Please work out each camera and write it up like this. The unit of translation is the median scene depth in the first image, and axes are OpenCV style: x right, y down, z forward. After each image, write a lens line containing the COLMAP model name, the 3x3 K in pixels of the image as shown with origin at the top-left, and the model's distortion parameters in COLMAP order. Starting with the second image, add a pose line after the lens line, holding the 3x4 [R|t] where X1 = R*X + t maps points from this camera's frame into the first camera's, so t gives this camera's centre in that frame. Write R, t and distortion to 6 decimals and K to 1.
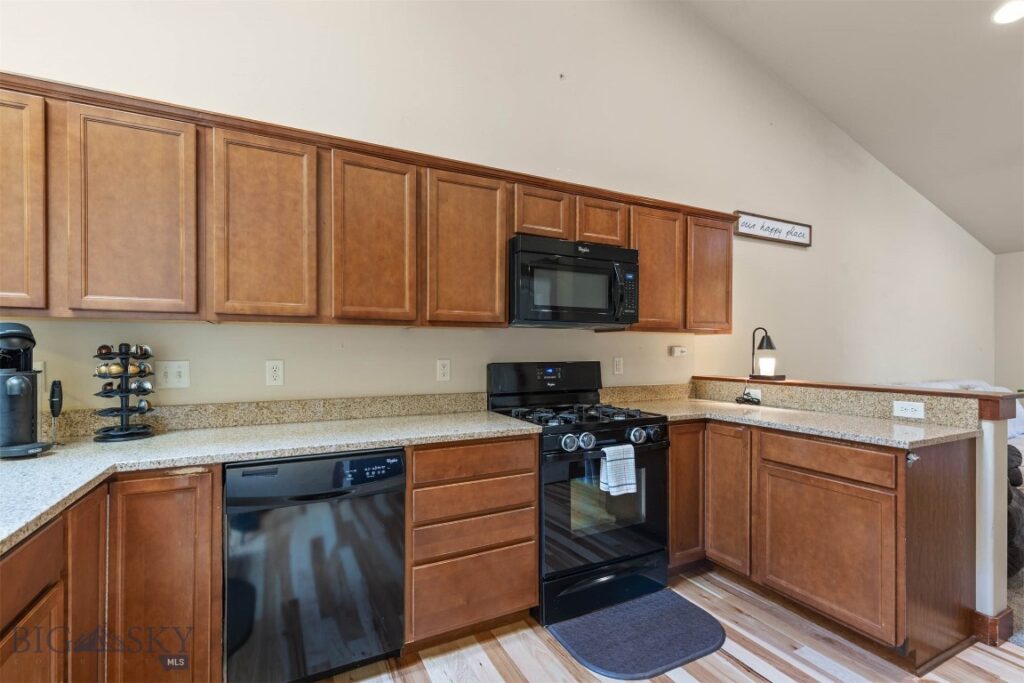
lens RADIAL K [[448.6, 0, 510.0], [0, 448.6, 355.7], [0, 0, 1]] dist [0.002762, 0.000090]
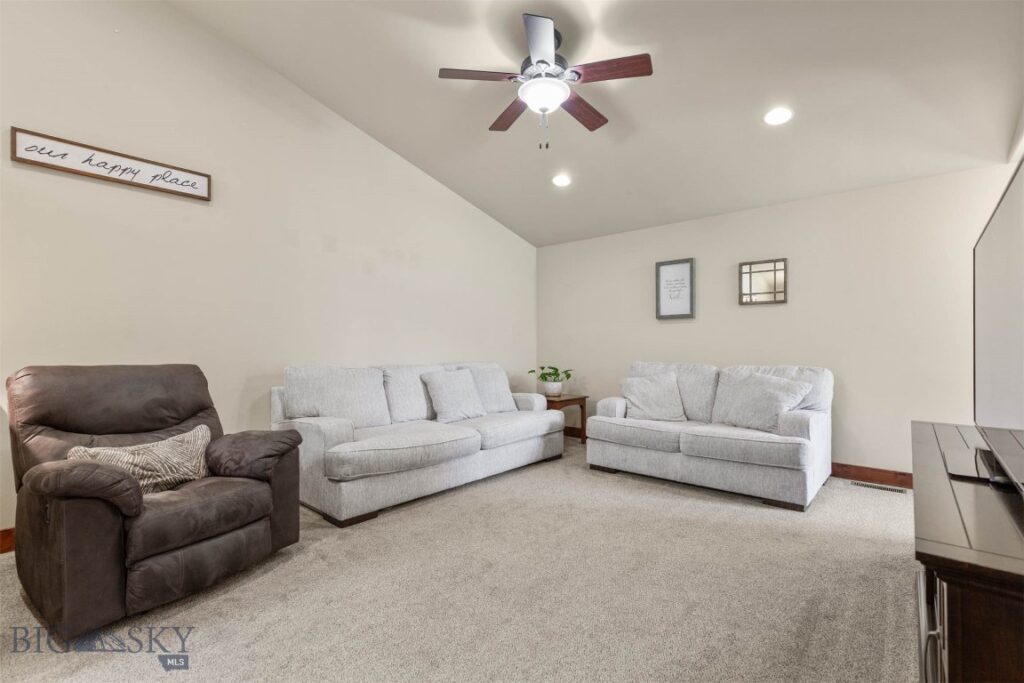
lens RADIAL K [[458.0, 0, 512.0], [0, 458.0, 341.5], [0, 0, 1]] dist [0.003344, 0.000163]
pose [[0.920330, 0.004833, 0.391114, 1.409994], [0.001982, 0.999853, -0.017018, 0.049933], [-0.391139, 0.016437, 0.920185, 0.024769]]
